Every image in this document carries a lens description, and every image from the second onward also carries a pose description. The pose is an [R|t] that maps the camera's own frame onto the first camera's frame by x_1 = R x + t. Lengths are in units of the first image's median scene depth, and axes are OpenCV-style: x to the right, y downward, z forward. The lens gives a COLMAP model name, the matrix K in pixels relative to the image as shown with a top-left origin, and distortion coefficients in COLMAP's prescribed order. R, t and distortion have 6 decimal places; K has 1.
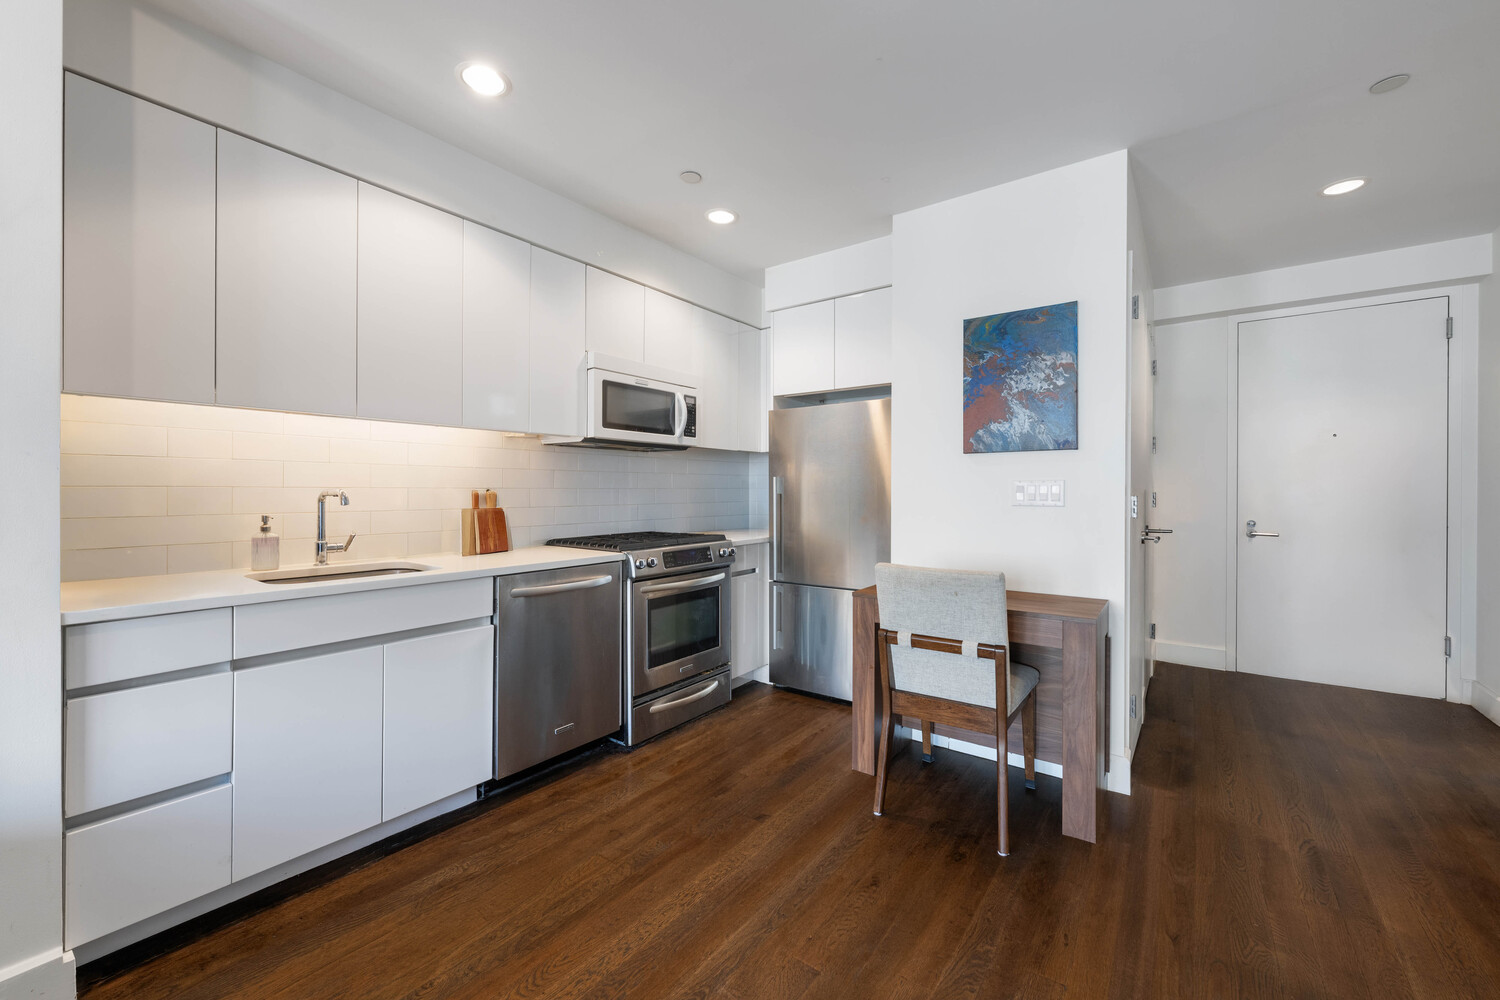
lens RADIAL K [[597.6, 0, 740.6], [0, 597.6, 490.3], [0, 0, 1]] dist [-0.000147, 0.000101]
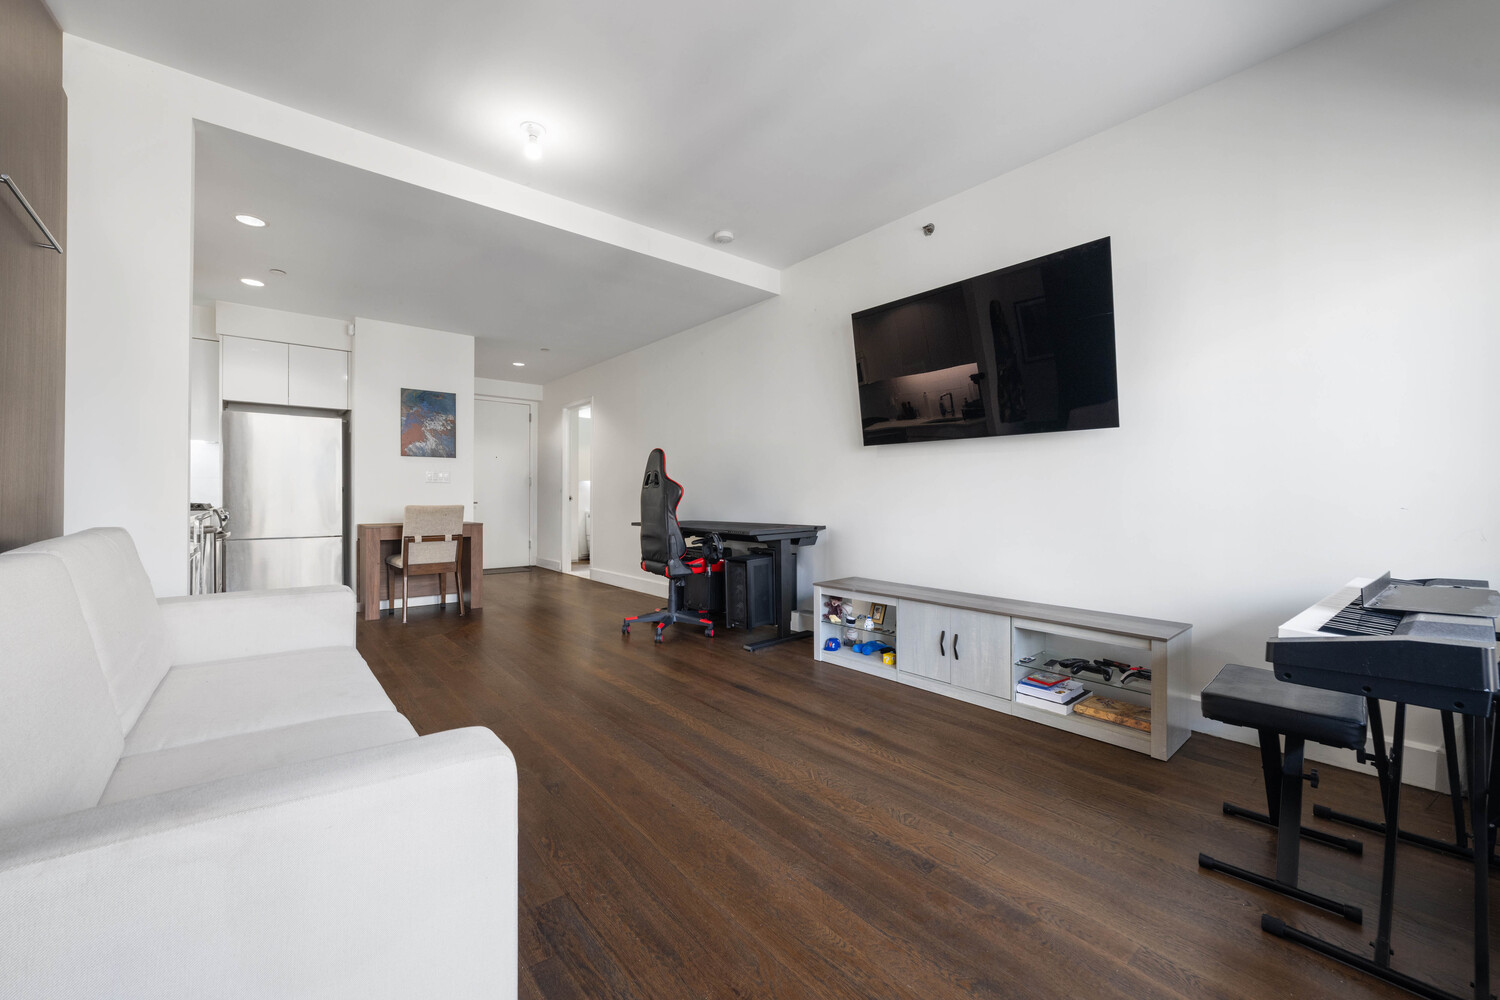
lens RADIAL K [[597.6, 0, 740.6], [0, 597.6, 490.3], [0, 0, 1]] dist [-0.000147, 0.000101]
pose [[0.230901, 0.006839, 0.972953, -1.367974], [0.002251, 0.999969, -0.007563, 0.073743], [-0.972975, 0.003936, 0.230878, -0.576437]]
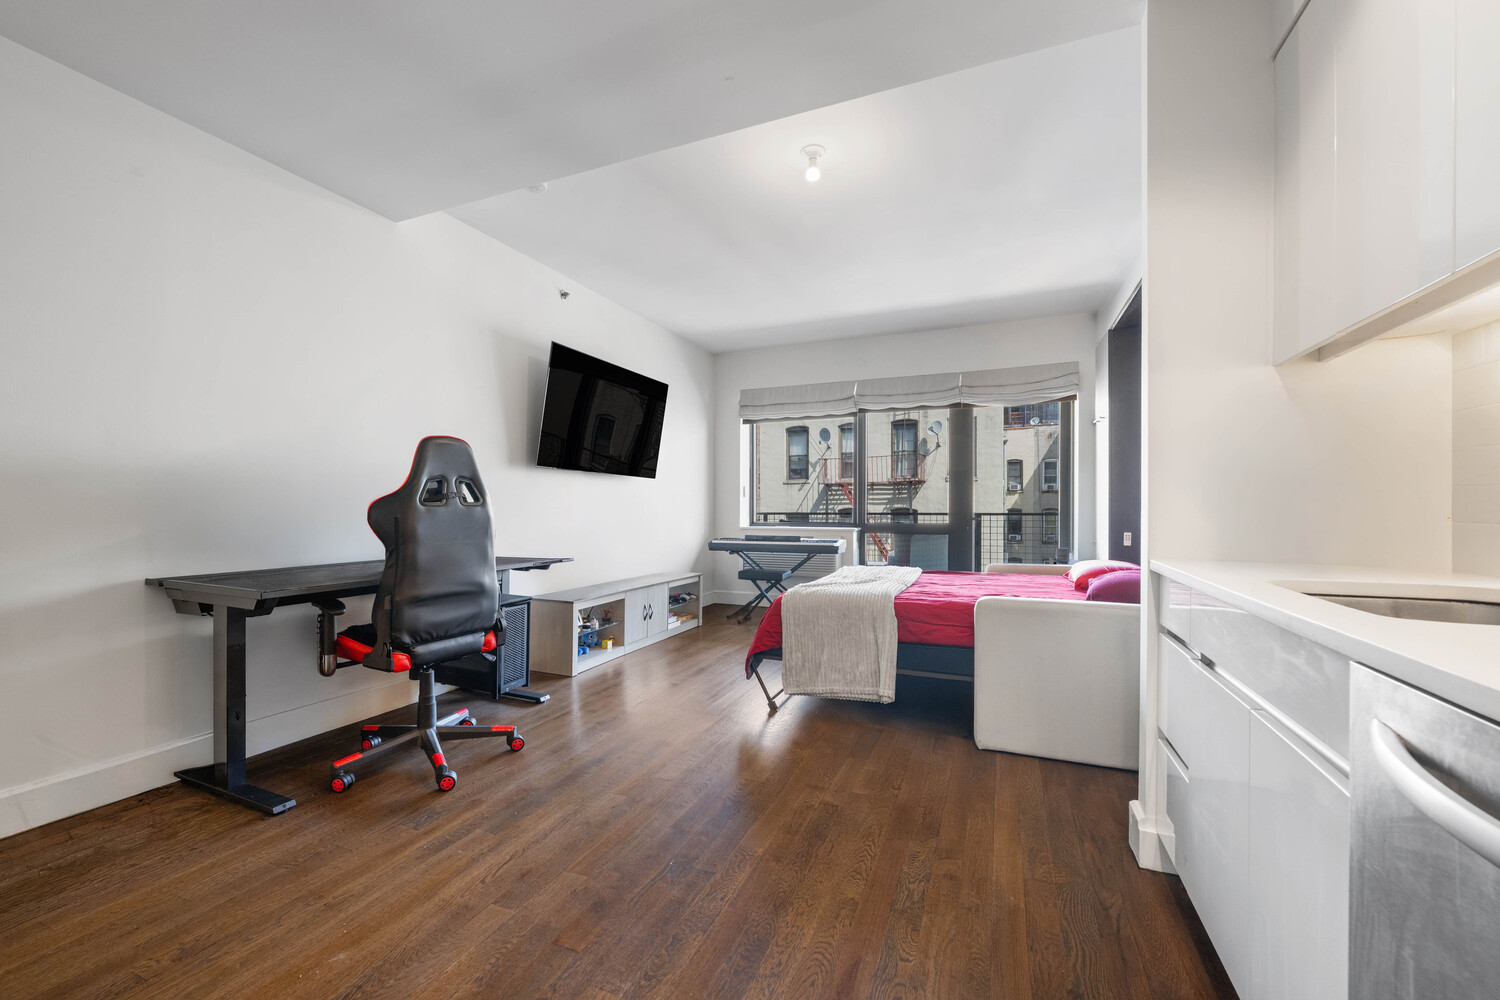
lens RADIAL K [[604.6, 0, 744.7], [0, 604.6, 515.8], [0, 0, 1]] dist [-0.000618, -0.000046]
pose [[-0.967630, 0.001136, -0.252369, 0.041194], [-0.002618, 0.999891, 0.014537, 0.053252], [0.252358, 0.014727, -0.967522, 1.122500]]
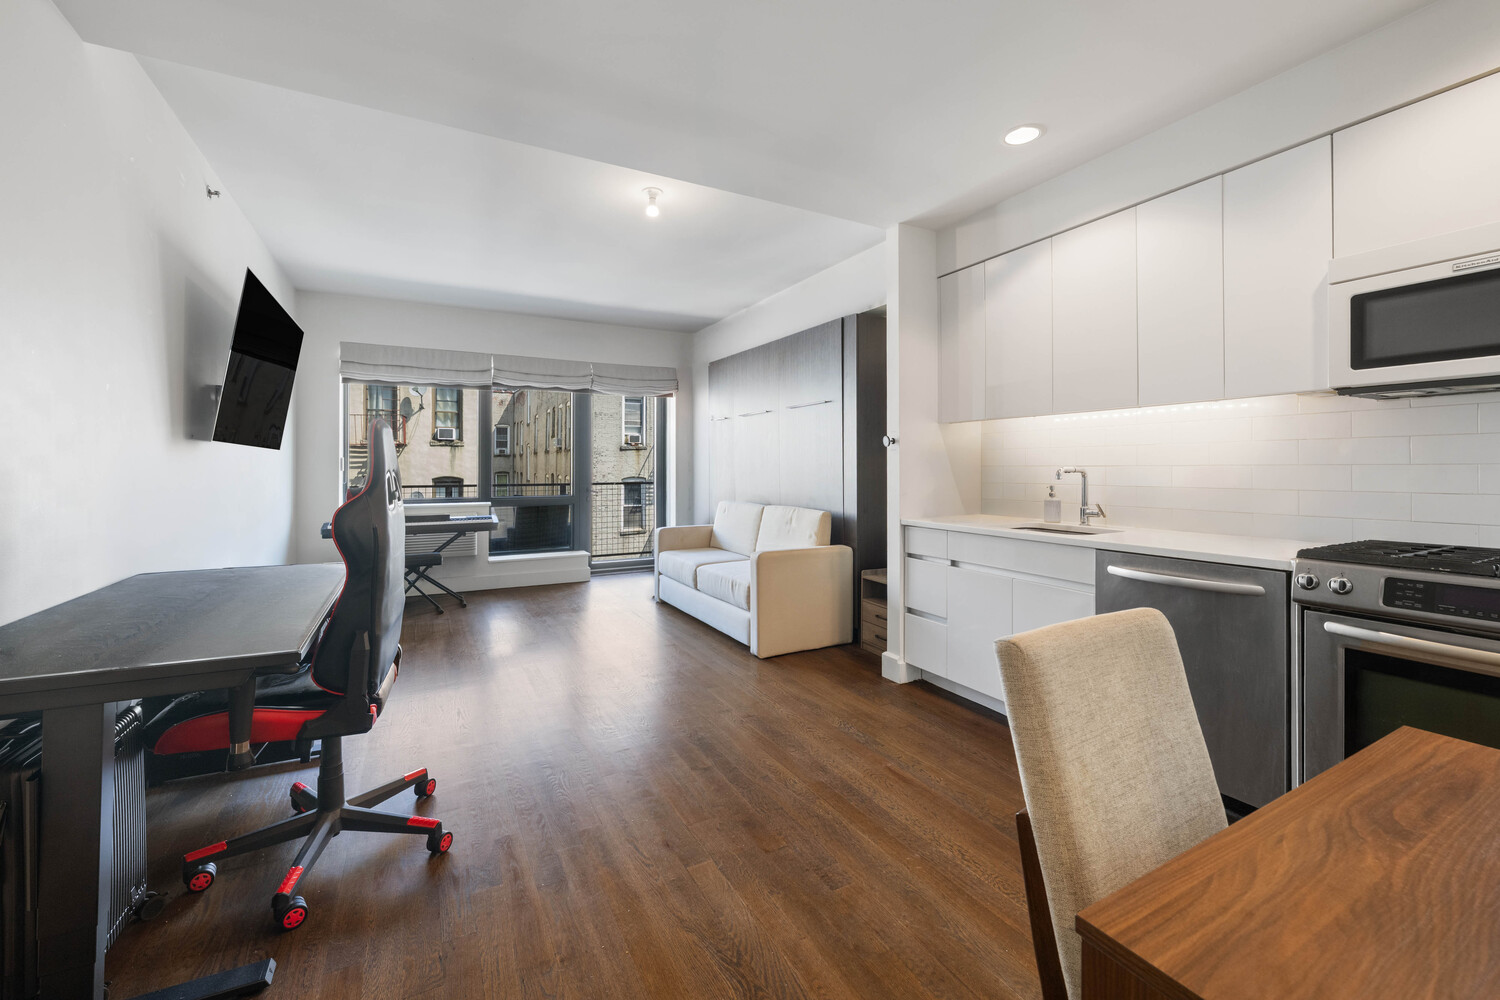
lens RADIAL K [[605.9, 0, 741.2], [0, 605.9, 473.2], [0, 0, 1]] dist [0.000129, 0.000165]
pose [[-0.413948, 0.004164, -0.910291, 0.757562], [-0.002655, 0.999980, 0.005782, 0.004243], [0.910297, 0.004810, -0.413929, 0.796663]]
